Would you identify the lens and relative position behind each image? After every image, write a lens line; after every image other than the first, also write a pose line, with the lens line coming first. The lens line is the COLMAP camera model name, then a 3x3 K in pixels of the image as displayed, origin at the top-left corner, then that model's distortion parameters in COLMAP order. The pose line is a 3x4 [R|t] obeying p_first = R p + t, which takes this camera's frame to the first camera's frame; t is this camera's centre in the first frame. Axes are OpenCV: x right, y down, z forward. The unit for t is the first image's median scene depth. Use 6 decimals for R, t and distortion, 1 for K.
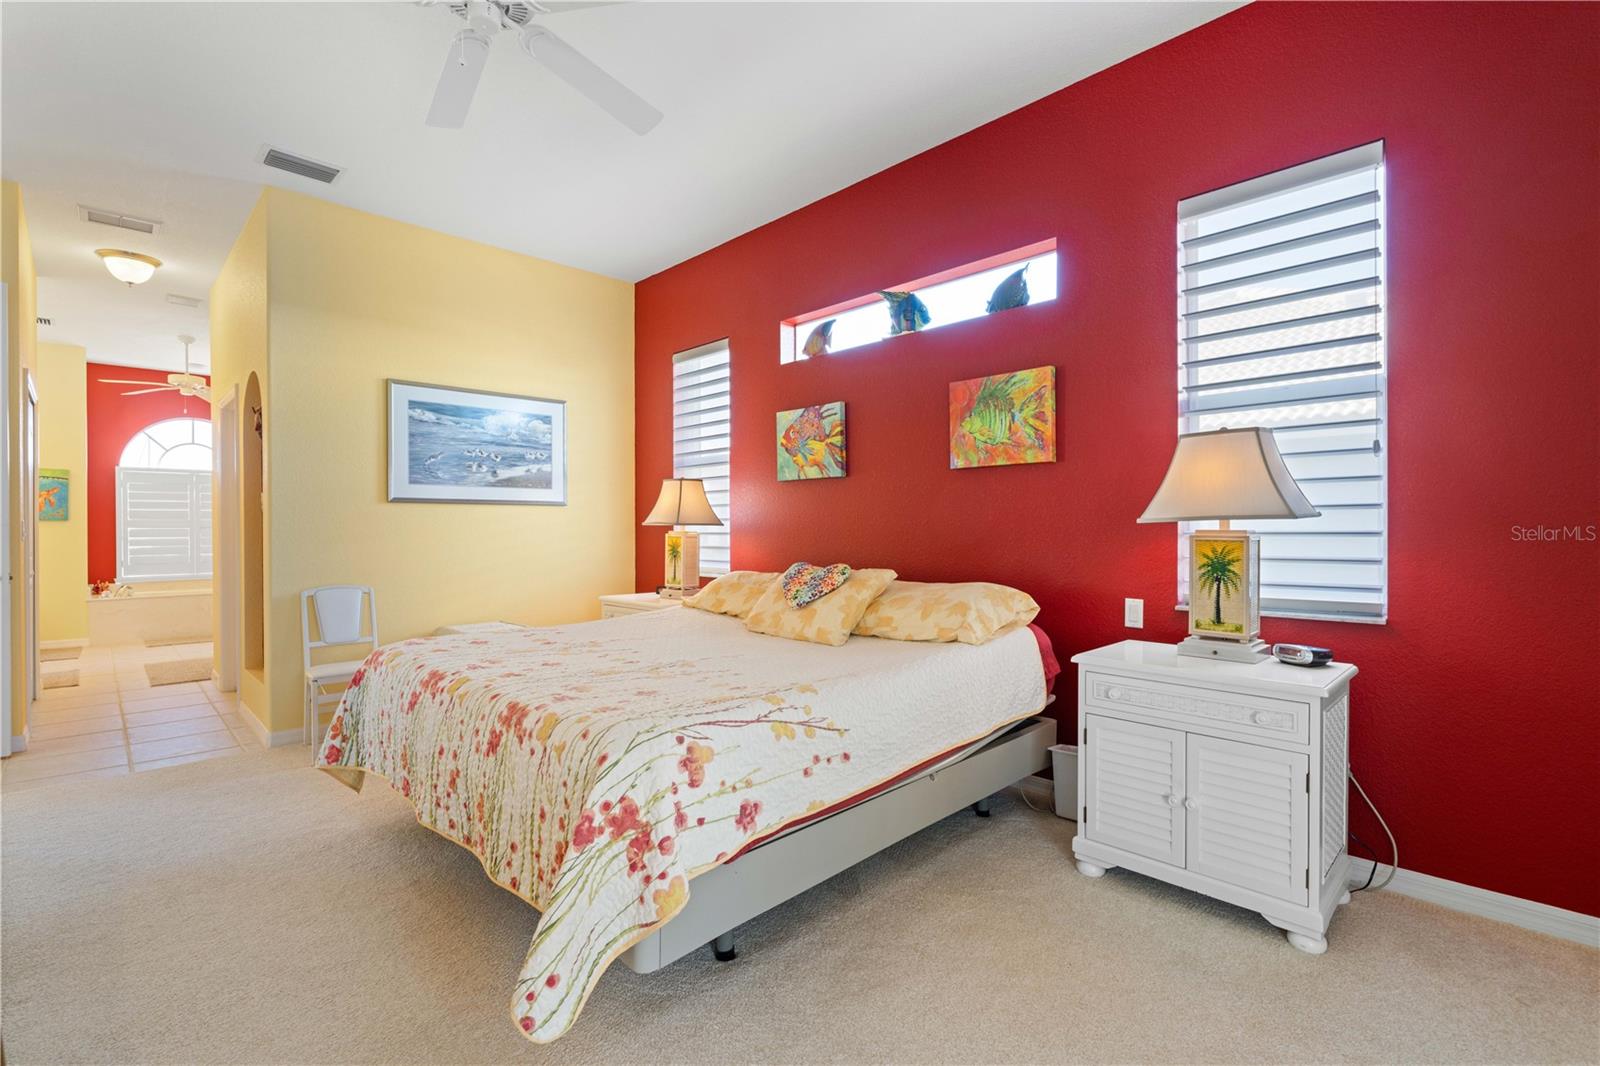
lens RADIAL K [[723.3, 0, 797.8], [0, 723.3, 527.5], [0, 0, 1]] dist [-0.008506, 0.003333]
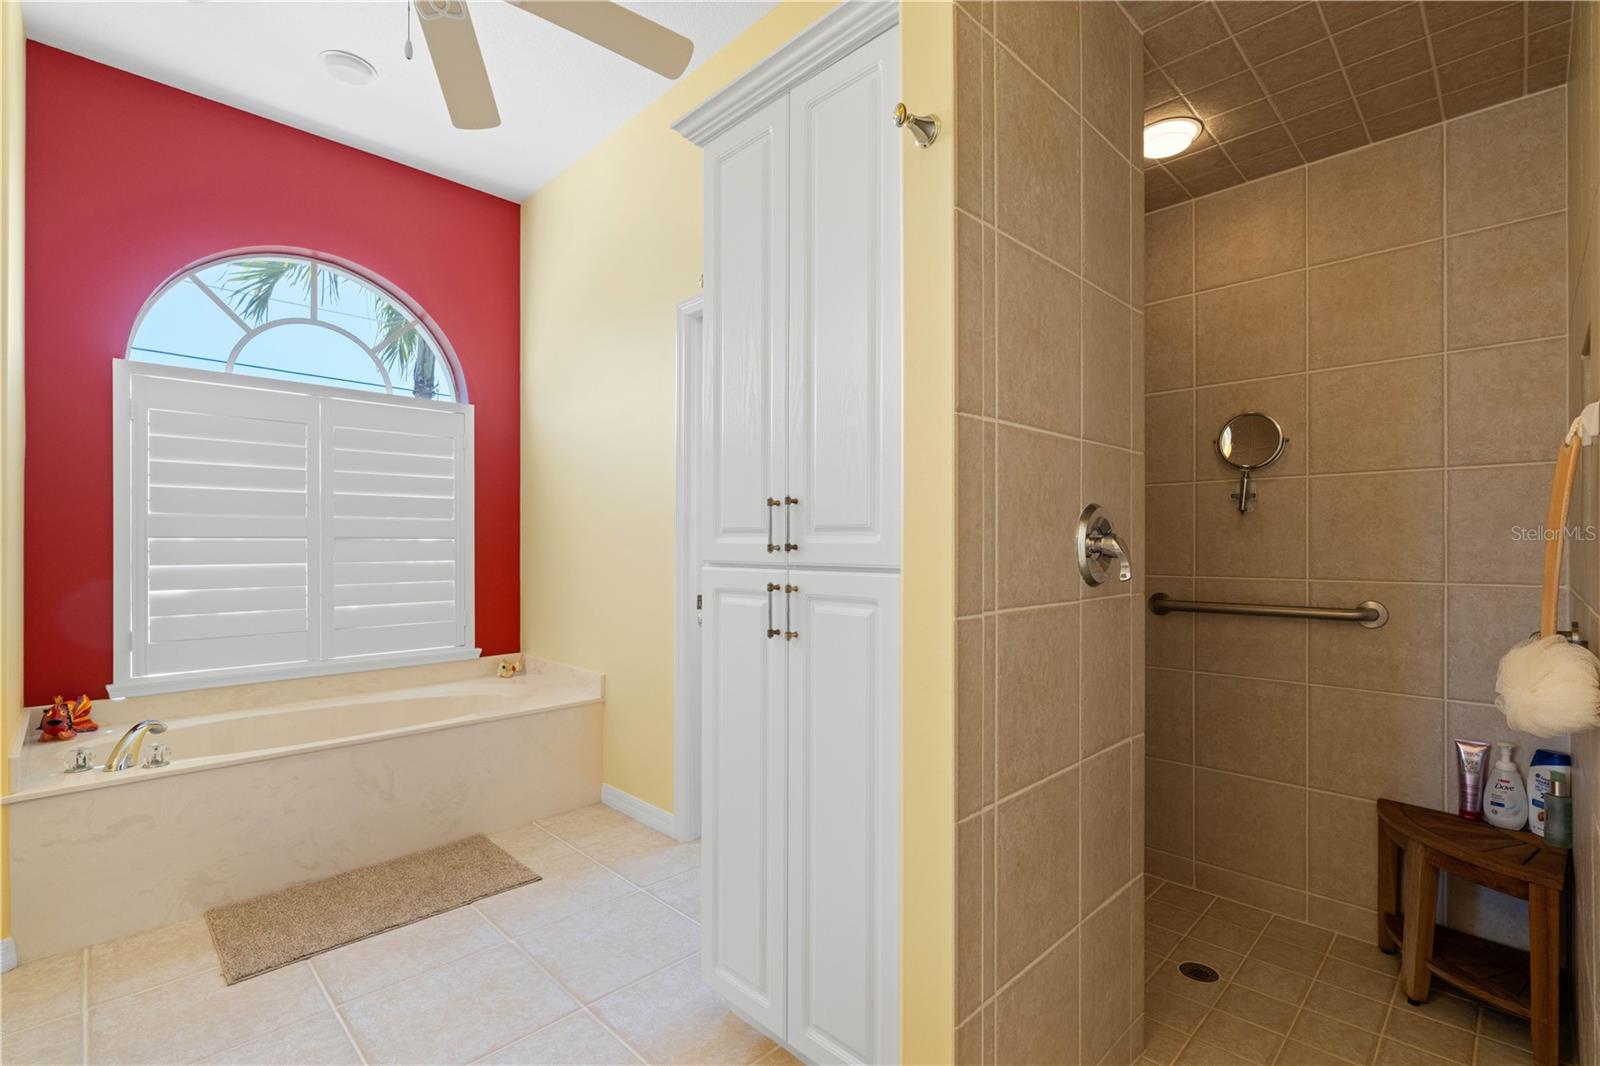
lens RADIAL K [[723.3, 0, 807.5], [0, 723.3, 540.9], [0, 0, 1]] dist [-0.008506, 0.003333]
pose [[0.999843, 0.015240, 0.009071, -0.547071], [-0.015347, 0.999812, 0.011854, -0.006342], [-0.008889, -0.011991, 0.999889, 0.577588]]
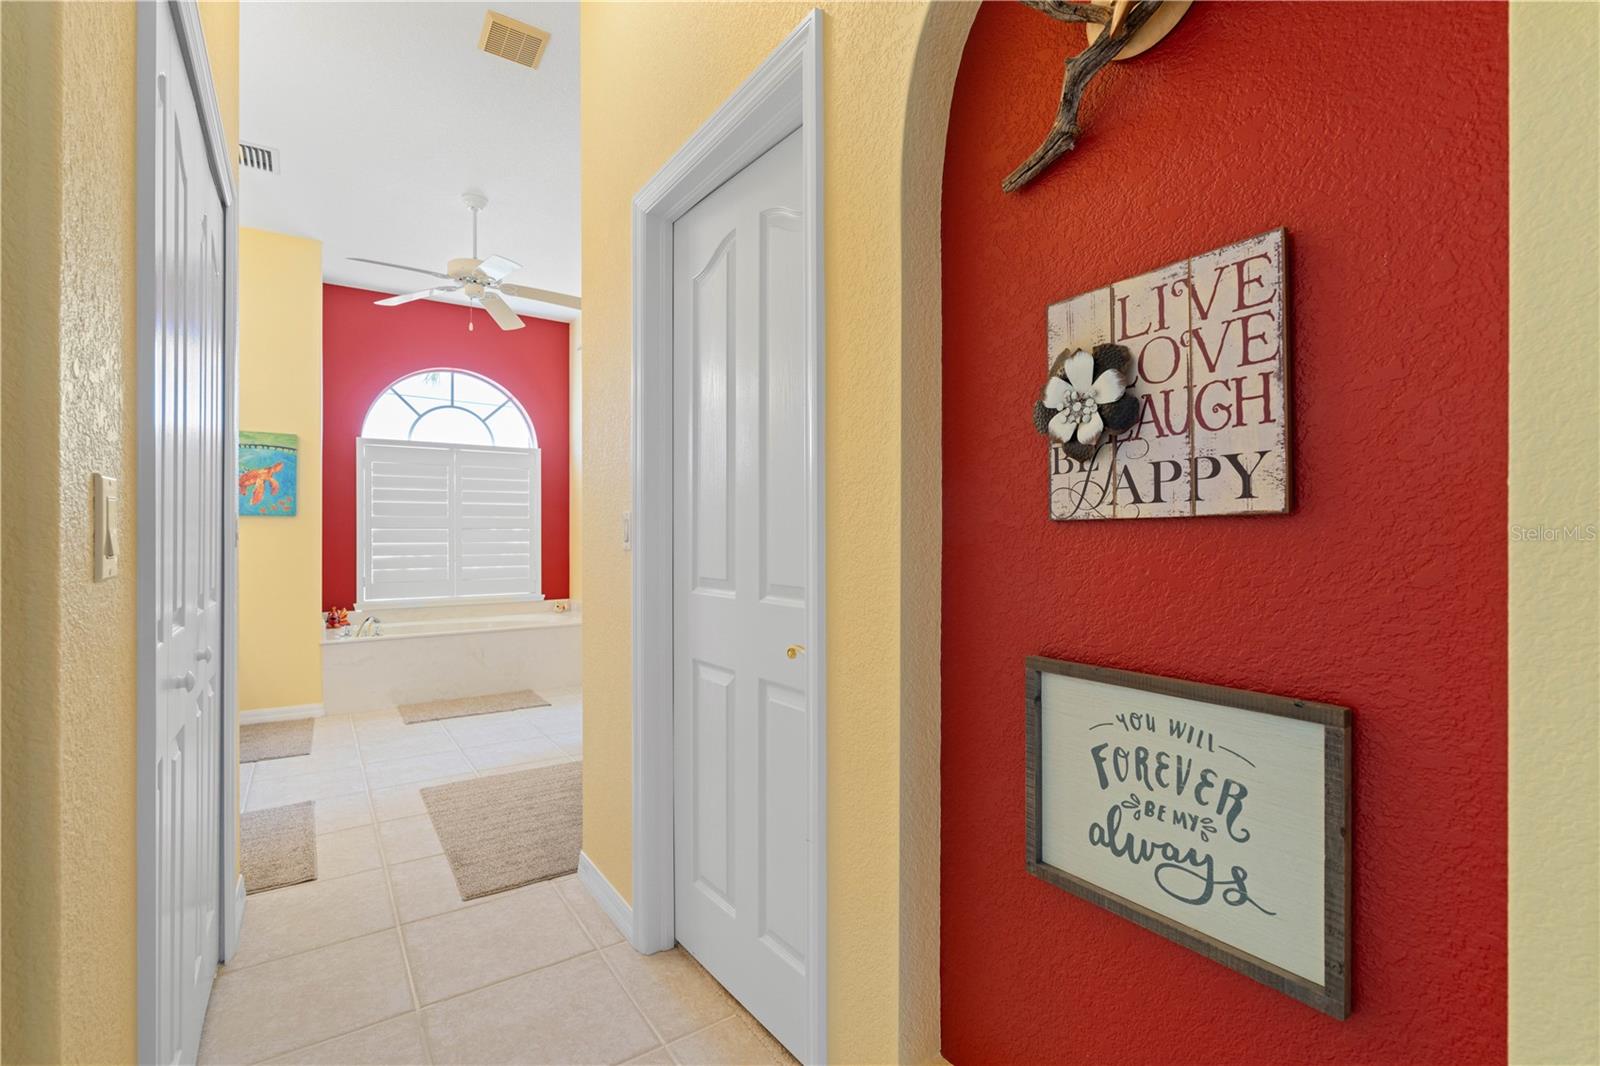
lens RADIAL K [[723.3, 0, 802.5], [0, 723.3, 529.7], [0, 0, 1]] dist [-0.008506, 0.003333]
pose [[0.984012, 0.003799, -0.178063, -0.368547], [-0.004243, 0.999989, -0.002116, 0.001273], [0.178053, 0.002838, 0.984017, 0.362613]]
